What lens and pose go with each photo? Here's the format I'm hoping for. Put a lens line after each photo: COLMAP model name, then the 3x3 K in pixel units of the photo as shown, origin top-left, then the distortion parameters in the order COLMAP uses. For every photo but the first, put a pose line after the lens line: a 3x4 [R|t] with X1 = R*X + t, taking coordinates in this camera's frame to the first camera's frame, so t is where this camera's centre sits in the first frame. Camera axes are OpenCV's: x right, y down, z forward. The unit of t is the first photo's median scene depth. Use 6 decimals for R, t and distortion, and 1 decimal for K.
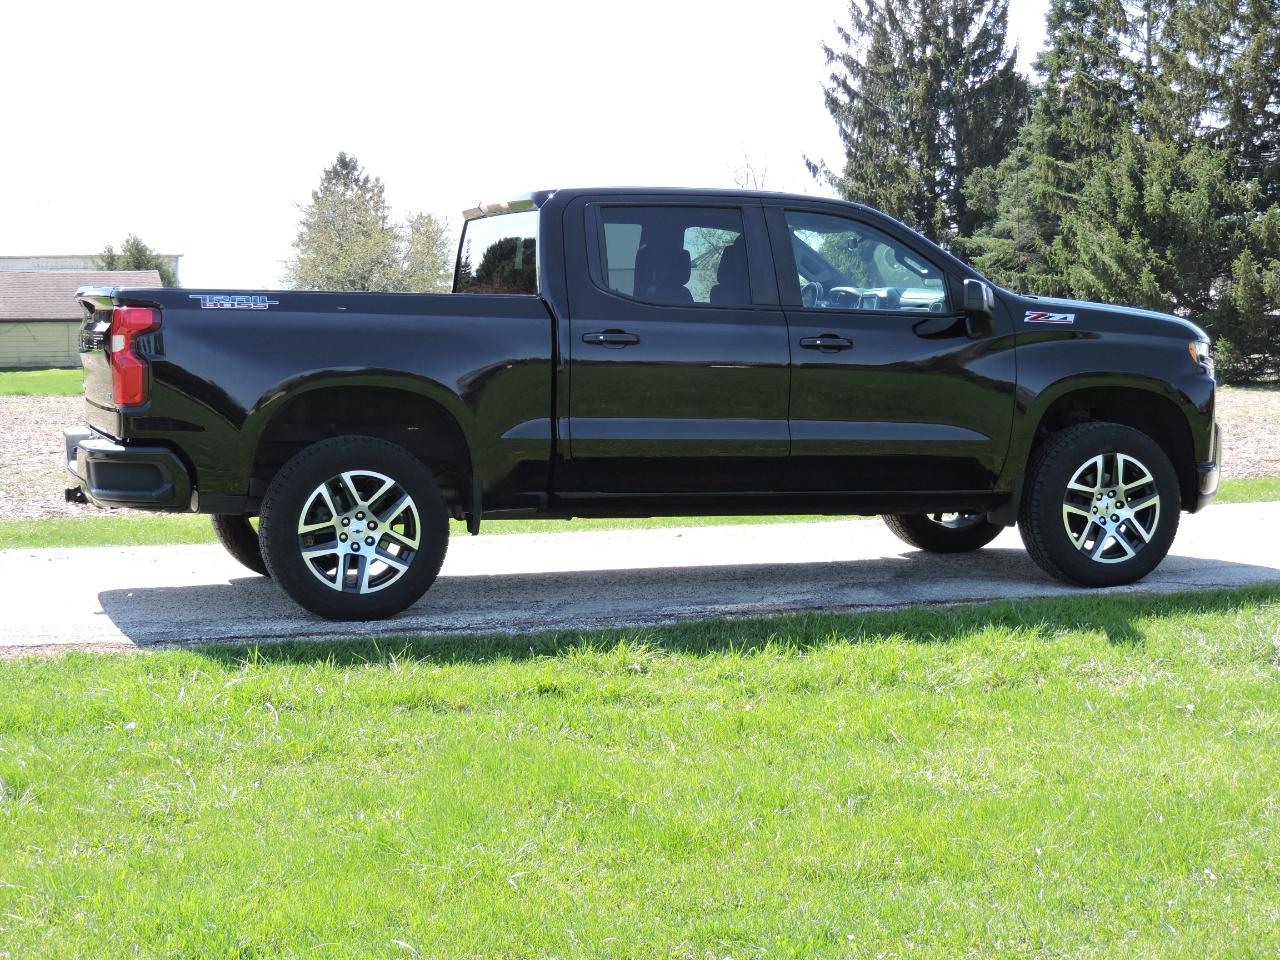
lens RADIAL K [[2253.0, 0, 640.8], [0, 2253.0, 484.1], [0, 0, 1]] dist [-0.115834, 0.000000]
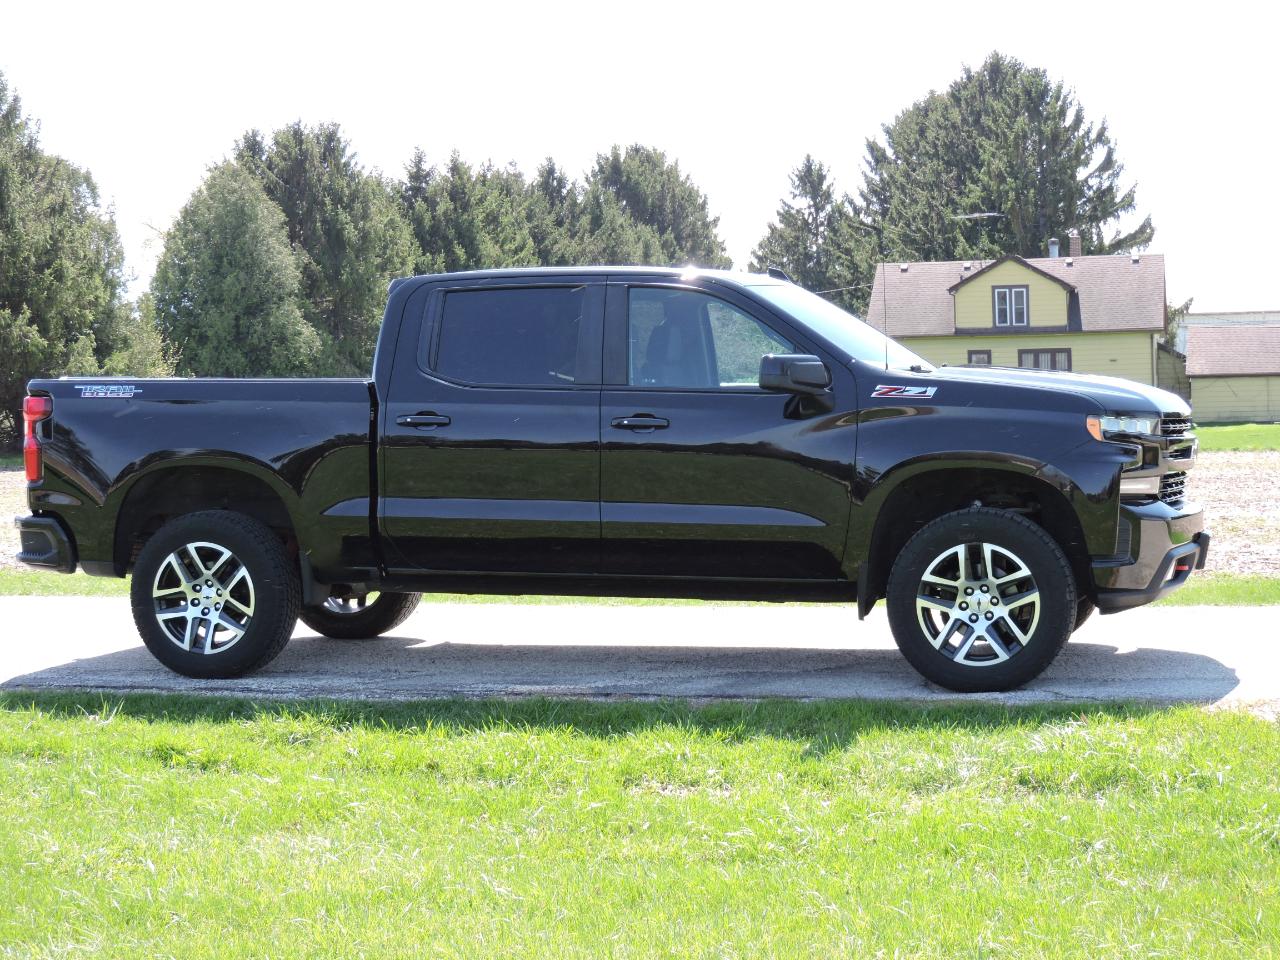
lens RADIAL K [[2253.0, 0, 638.8], [0, 2253.0, 476.8], [0, 0, 1]] dist [-0.115834, 0.000000]
pose [[0.830343, 0.008560, -0.557187, 0.624787], [-0.023376, 0.999537, -0.019480, -0.020389], [0.556763, 0.029200, 0.830158, 0.192288]]
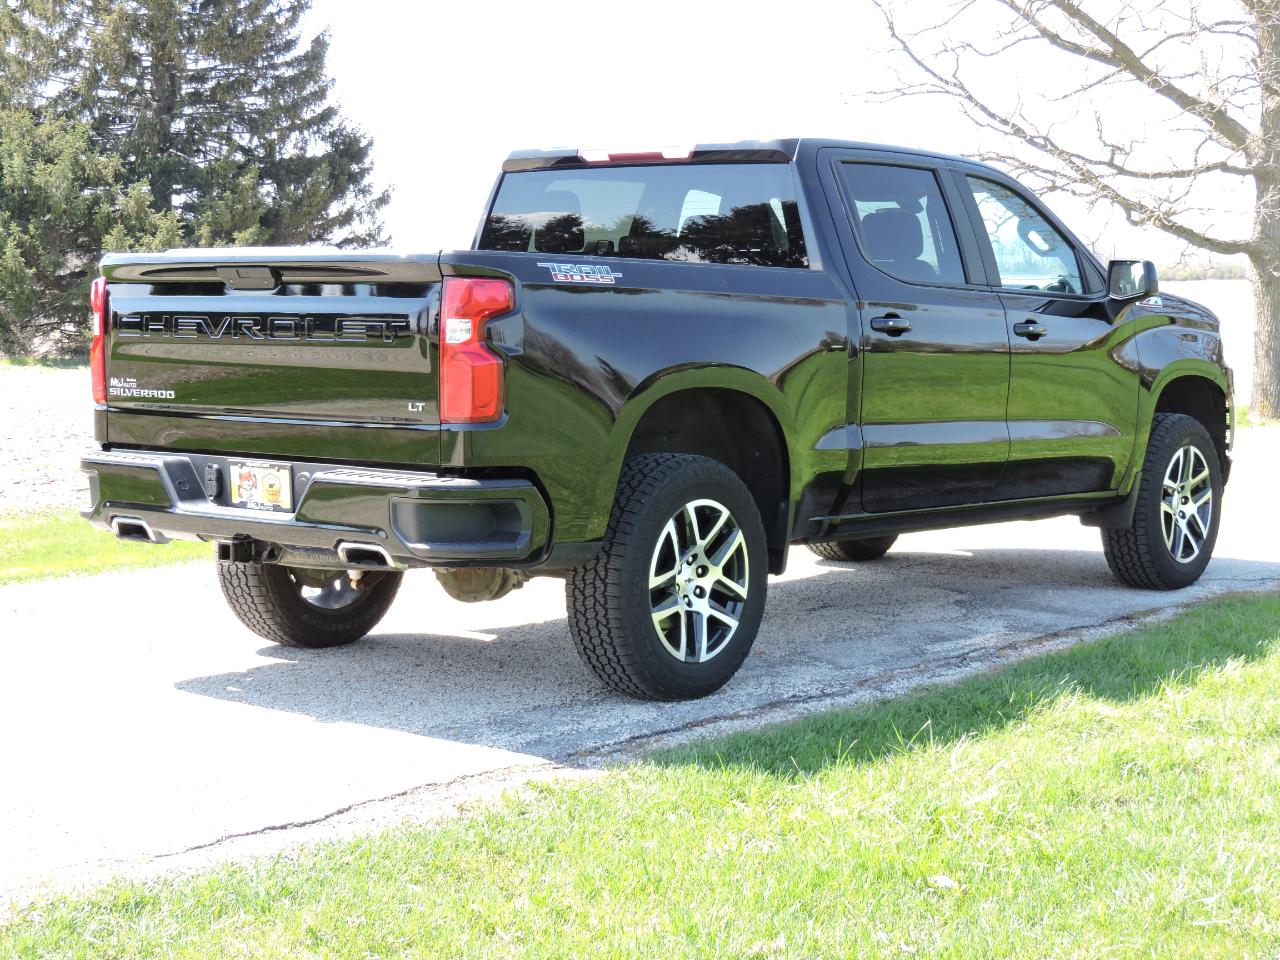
lens RADIAL K [[2253.0, 0, 638.1], [0, 2253.0, 481.6], [0, 0, 1]] dist [-0.115834, 0.000000]
pose [[0.836847, -0.037545, 0.546148, -0.520195], [0.032285, 0.999294, 0.019227, -0.025554], [-0.546484, 0.001542, 0.837468, 0.356828]]
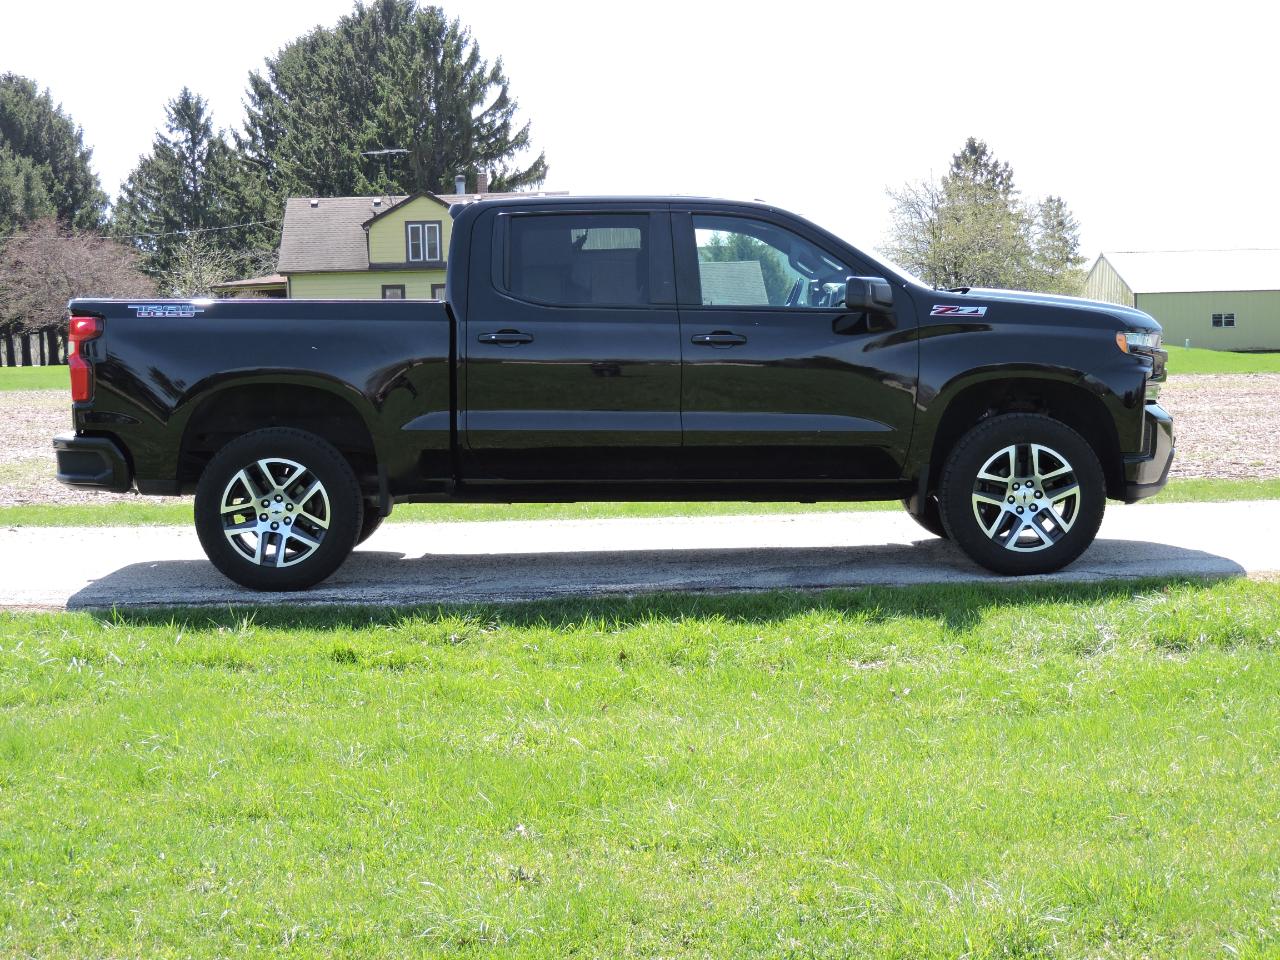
lens RADIAL K [[2253.0, 0, 644.5], [0, 2253.0, 475.6], [0, 0, 1]] dist [-0.115834, 0.000000]
pose [[0.955783, 0.005970, -0.294012, 0.360778], [-0.004996, 0.999979, 0.004066, -0.002692], [0.294030, -0.002418, 0.955793, -0.021813]]
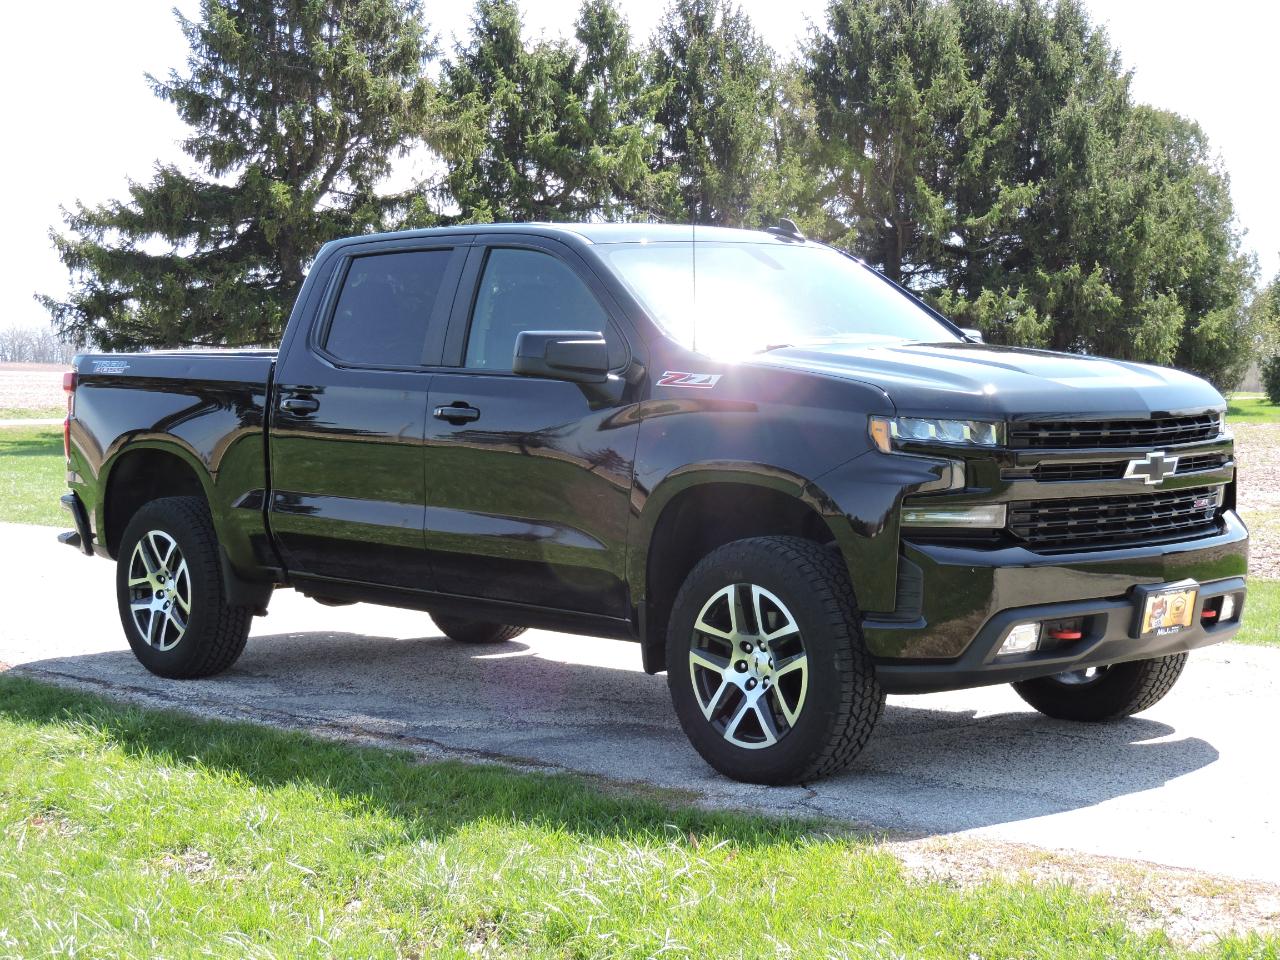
lens RADIAL K [[2253.0, 0, 635.9], [0, 2253.0, 476.9], [0, 0, 1]] dist [-0.115834, 0.000000]
pose [[0.411071, 0.042662, -0.910604, 0.841790], [-0.053997, 0.998290, 0.022395, -0.061337], [0.910003, 0.039964, 0.412672, 0.727474]]
